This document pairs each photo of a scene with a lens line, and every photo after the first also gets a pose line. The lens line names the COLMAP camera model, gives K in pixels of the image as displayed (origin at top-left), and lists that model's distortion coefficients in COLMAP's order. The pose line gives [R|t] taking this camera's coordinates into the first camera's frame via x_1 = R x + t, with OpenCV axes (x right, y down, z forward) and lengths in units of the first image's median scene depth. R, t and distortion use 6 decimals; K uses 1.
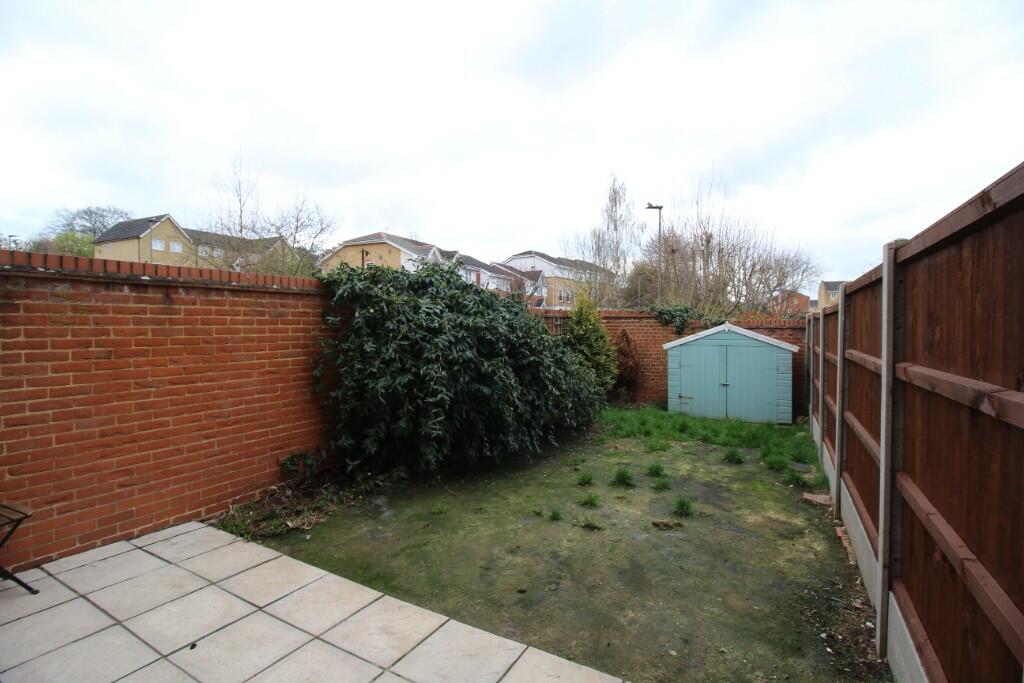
lens RADIAL K [[474.6, 0, 514.3], [0, 474.6, 332.4], [0, 0, 1]] dist [-0.002000, -0.010012]
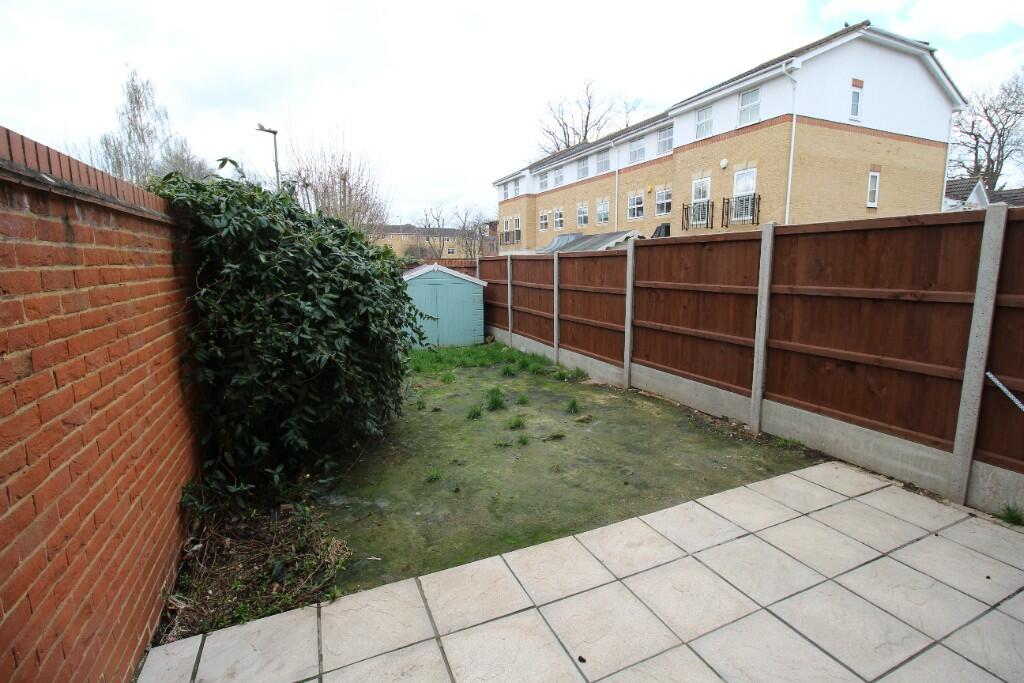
lens RADIAL K [[474.6, 0, 518.8], [0, 474.6, 336.7], [0, 0, 1]] dist [-0.002000, -0.010012]
pose [[0.596947, -0.131944, 0.791357, -0.741571], [0.022808, 0.988776, 0.147656, -0.021784], [-0.801957, -0.070093, 0.593256, 0.341860]]
